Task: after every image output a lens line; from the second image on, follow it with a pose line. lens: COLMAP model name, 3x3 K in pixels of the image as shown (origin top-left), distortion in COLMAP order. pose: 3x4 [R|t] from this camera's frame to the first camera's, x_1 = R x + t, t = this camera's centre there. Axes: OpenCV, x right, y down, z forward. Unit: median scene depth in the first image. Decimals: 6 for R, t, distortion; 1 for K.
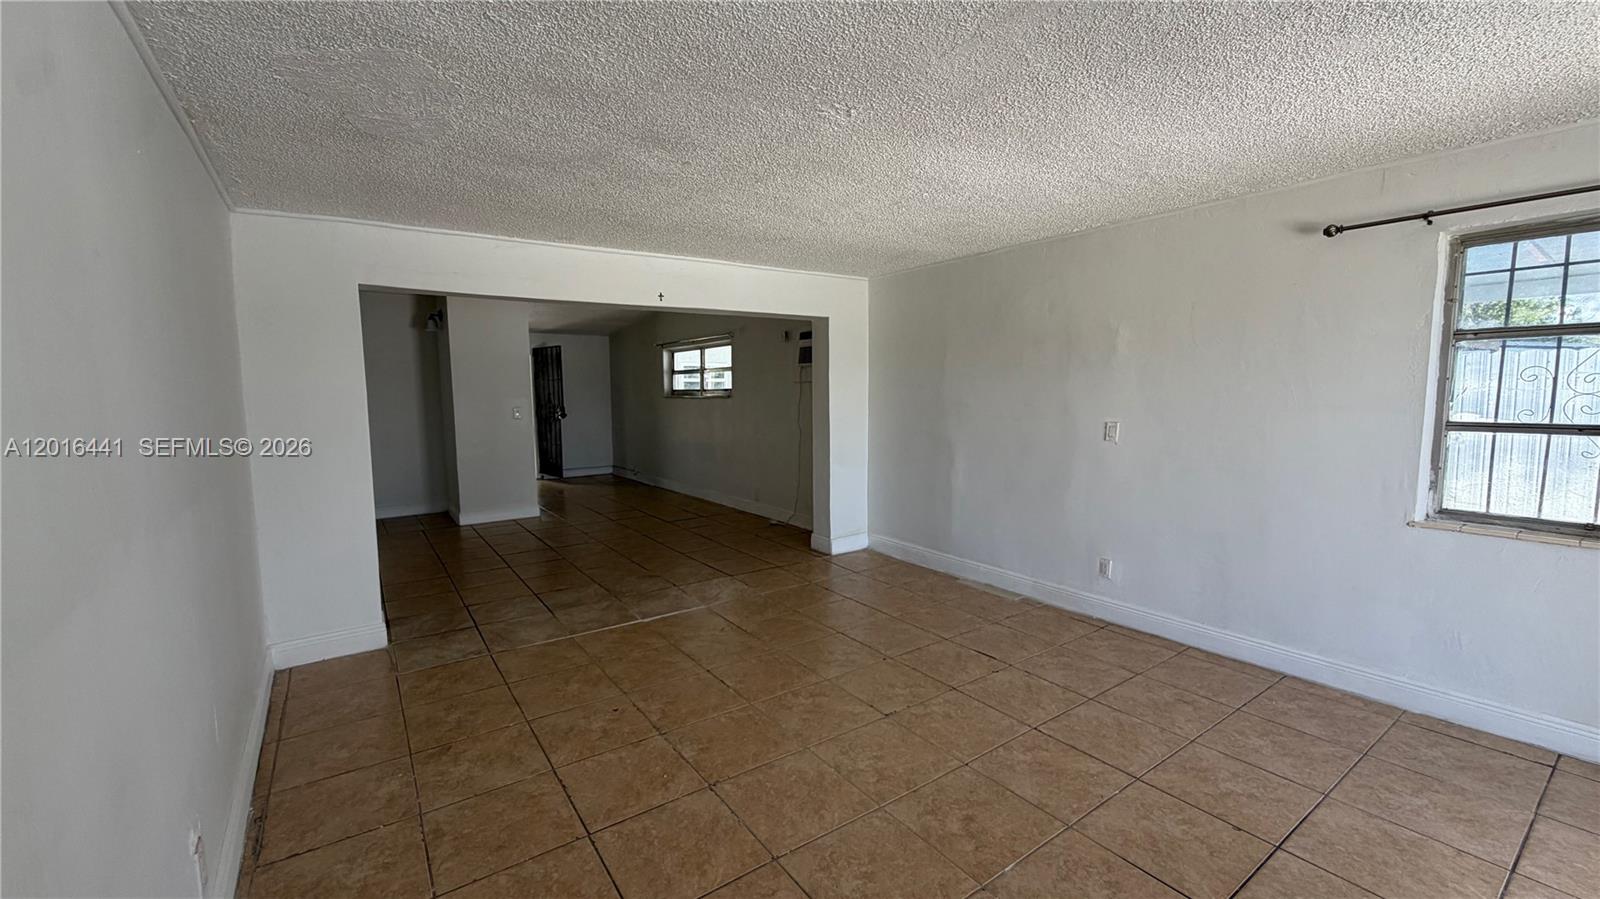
lens RADIAL K [[636.1, 0, 795.6], [0, 636.1, 454.9], [0, 0, 1]] dist [-0.001210, 0.000929]
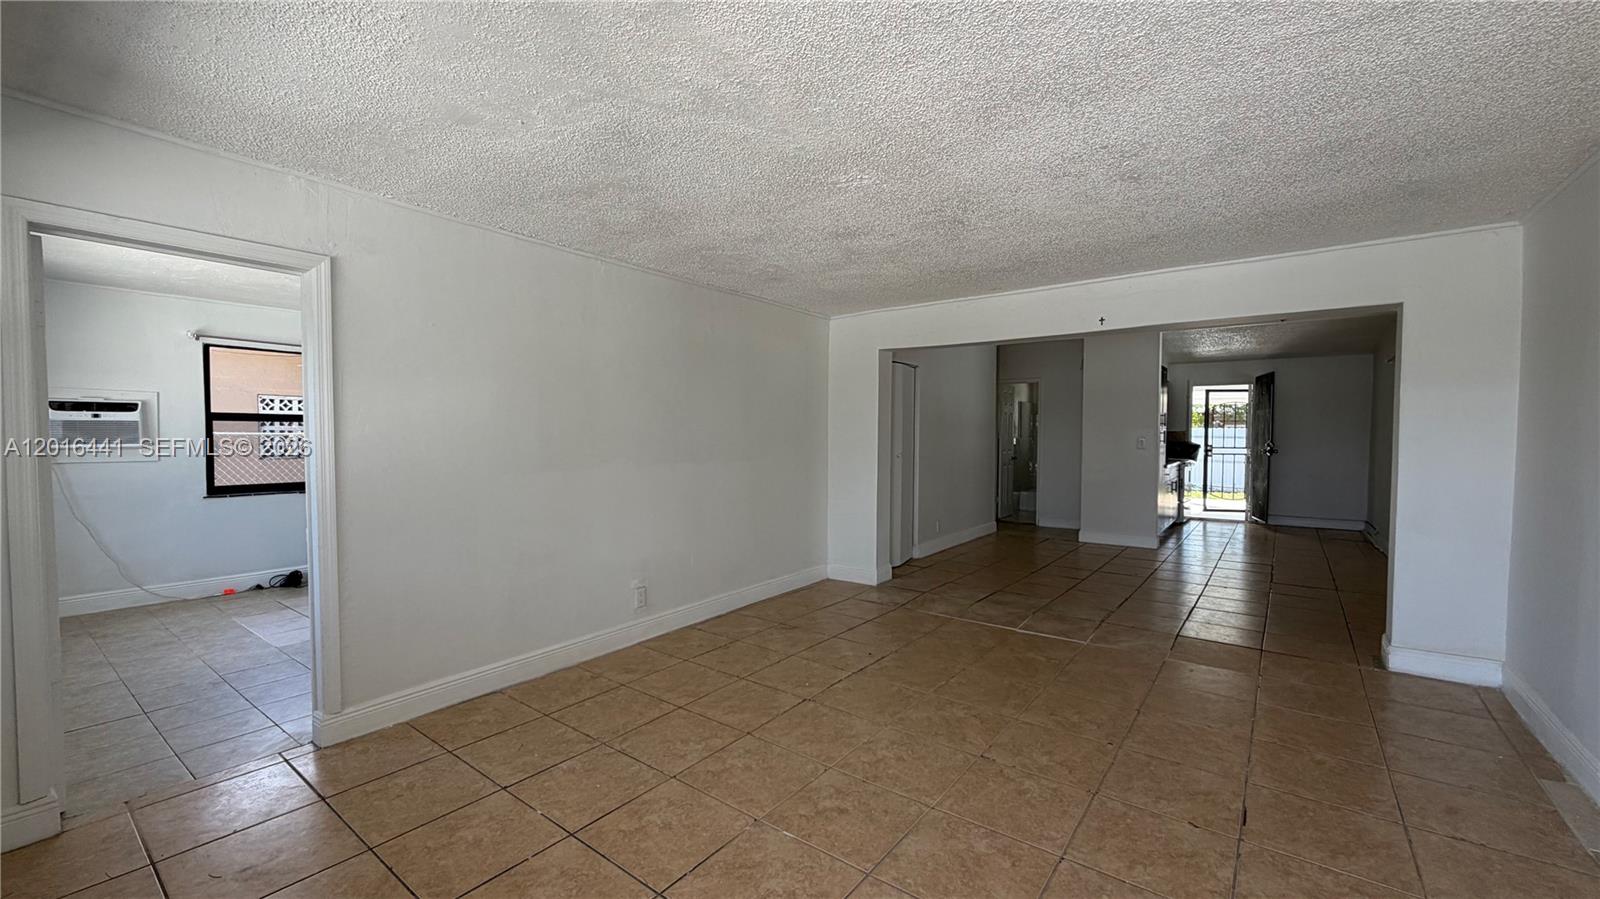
lens RADIAL K [[636.1, 0, 796.8], [0, 636.1, 454.2], [0, 0, 1]] dist [-0.001210, 0.000929]
pose [[0.301043, 0.043199, -0.952632, 0.663286], [-0.102428, 0.994659, 0.012736, -0.008521], [0.948094, 0.093742, 0.303860, 0.303233]]
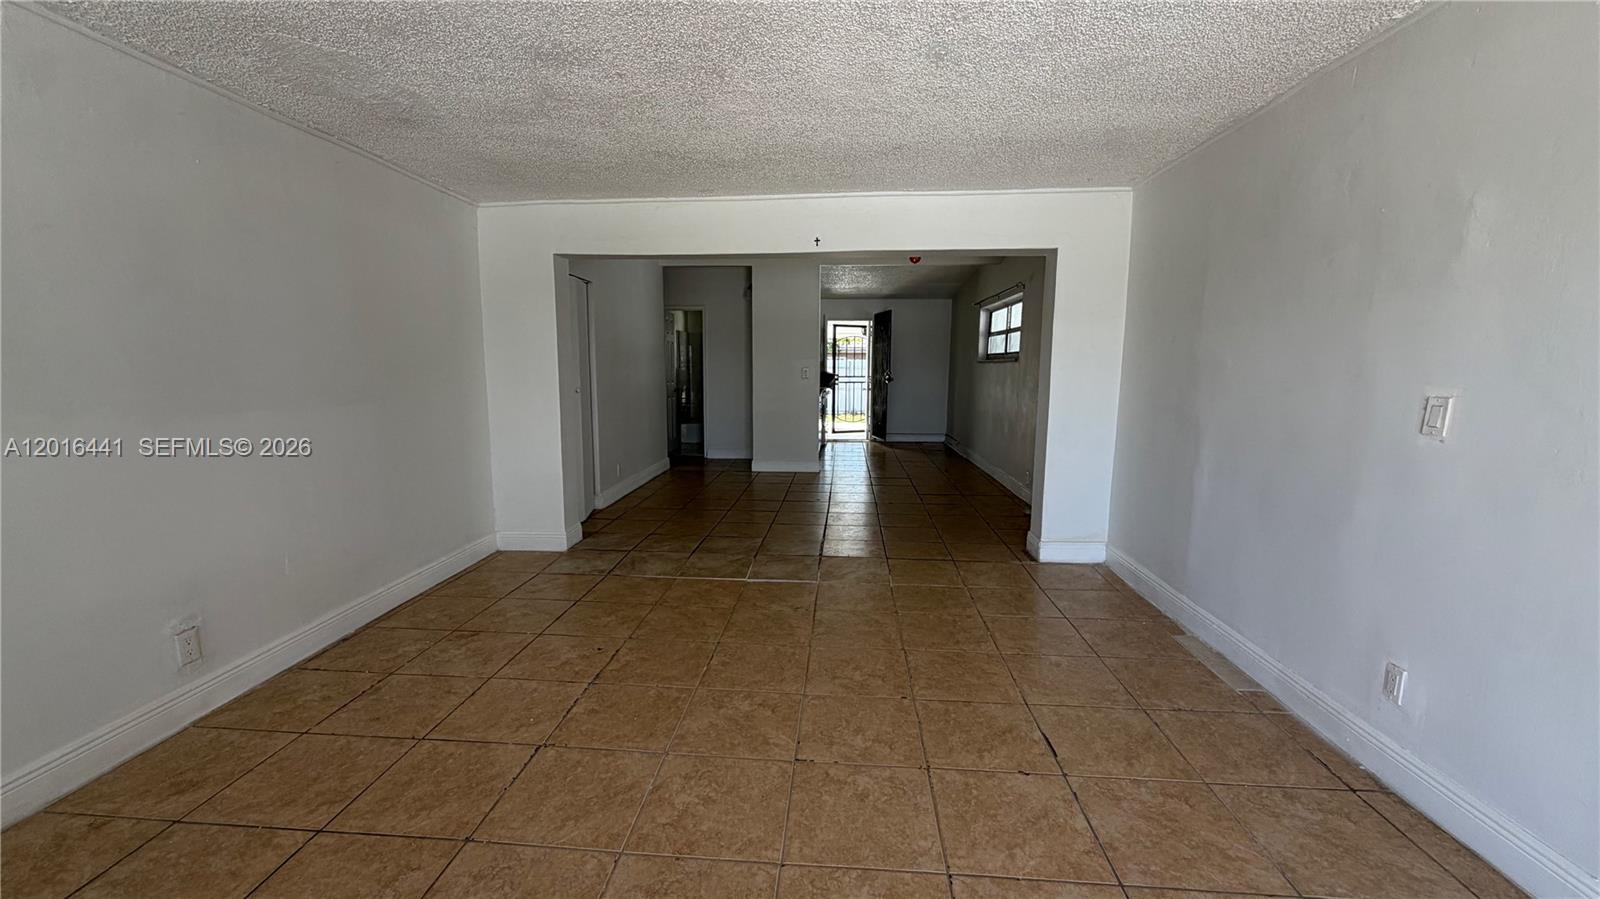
lens RADIAL K [[636.1, 0, 794.4], [0, 636.1, 453.5], [0, 0, 1]] dist [-0.001210, 0.000929]
pose [[0.770555, 0.101358, -0.629263, 0.416131], [-0.076363, 0.994844, 0.066735, -0.002738], [0.632783, -0.003370, 0.774322, 0.296776]]
